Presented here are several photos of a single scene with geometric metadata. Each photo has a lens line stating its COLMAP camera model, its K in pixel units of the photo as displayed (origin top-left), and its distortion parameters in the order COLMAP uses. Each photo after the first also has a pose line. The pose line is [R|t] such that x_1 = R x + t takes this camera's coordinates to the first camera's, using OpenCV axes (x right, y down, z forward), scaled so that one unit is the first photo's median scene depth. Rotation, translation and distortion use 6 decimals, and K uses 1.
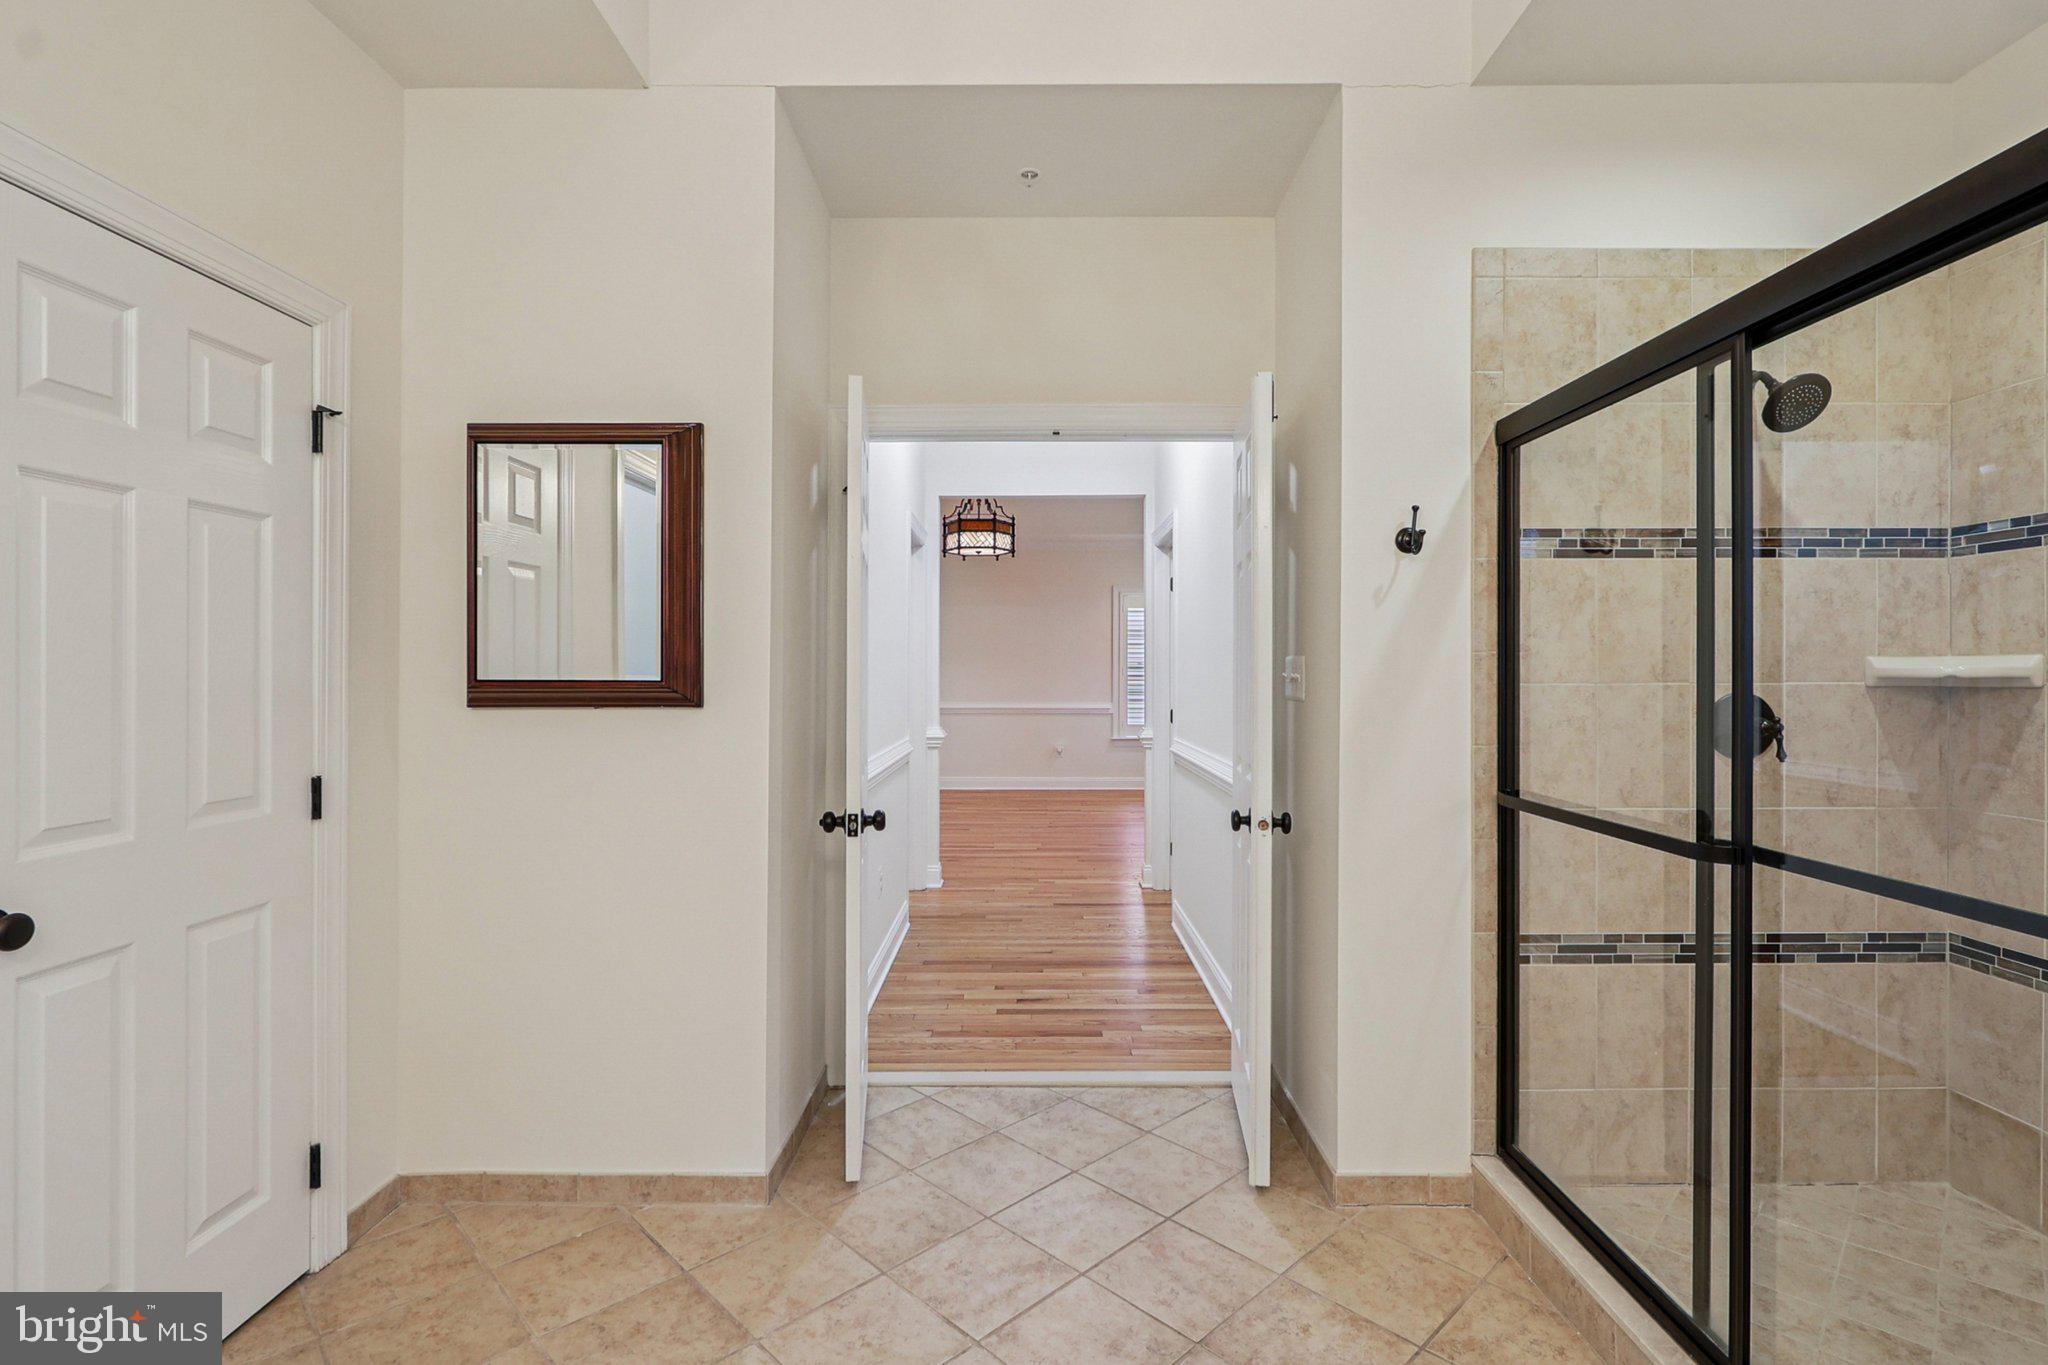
lens RADIAL K [[959.6, 0, 1020.0], [0, 959.6, 670.8], [0, 0, 1]] dist [-0.002098, -0.001054]
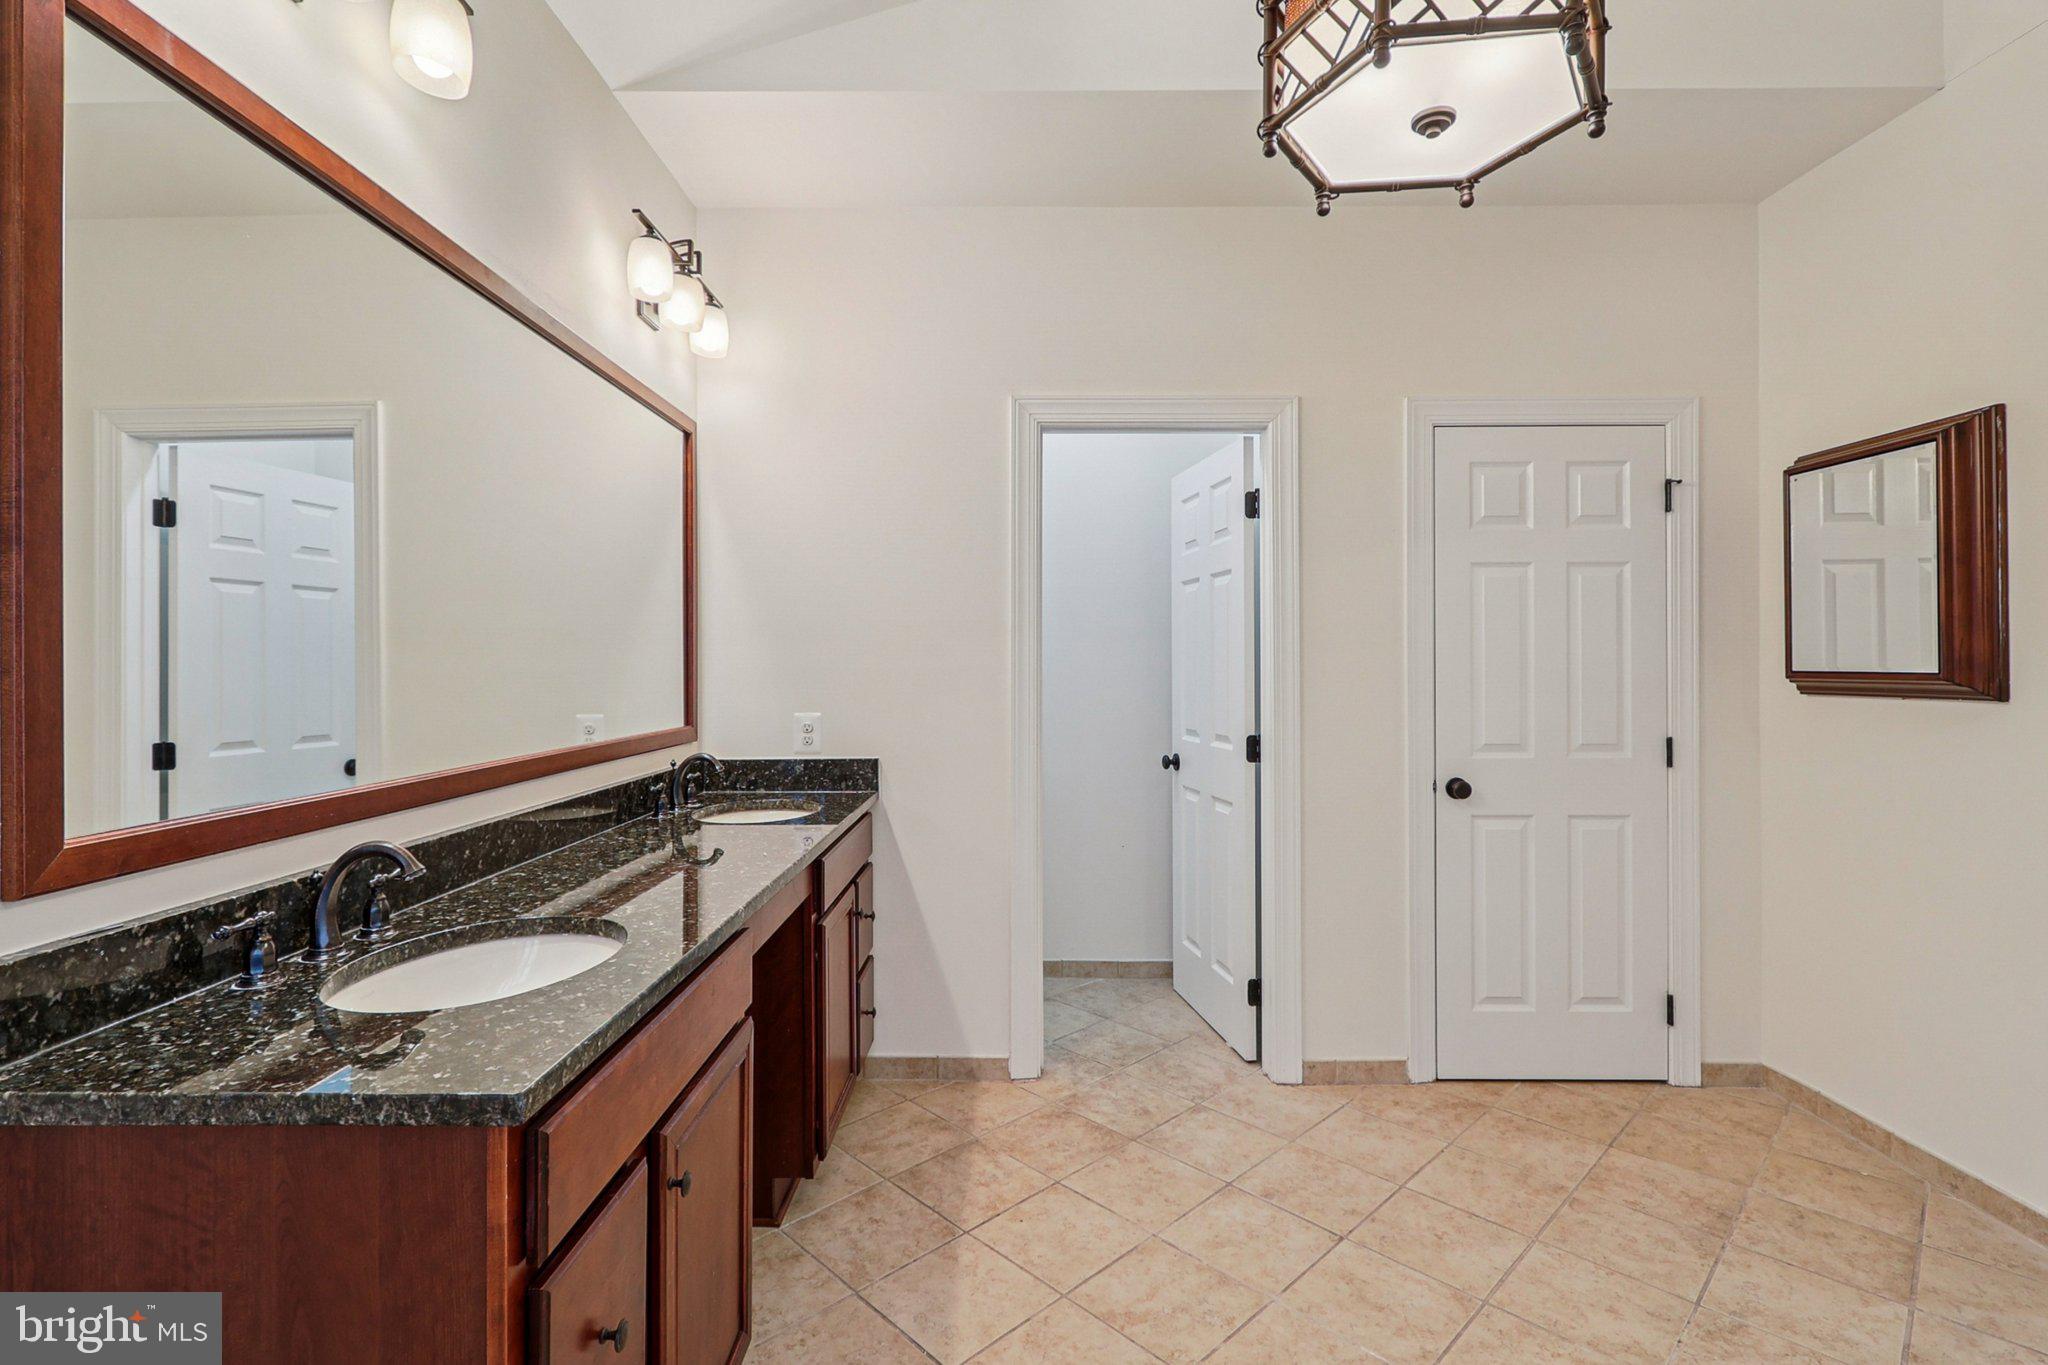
lens RADIAL K [[982.6, 0, 1027.8], [0, 982.6, 669.0], [0, 0, 1]] dist [-0.001953, -0.000873]
pose [[0.010131, 0.005762, -0.999932, 0.702604], [0.002476, 0.999980, 0.005787, -0.002647], [0.999946, -0.002534, 0.010117, 0.025864]]
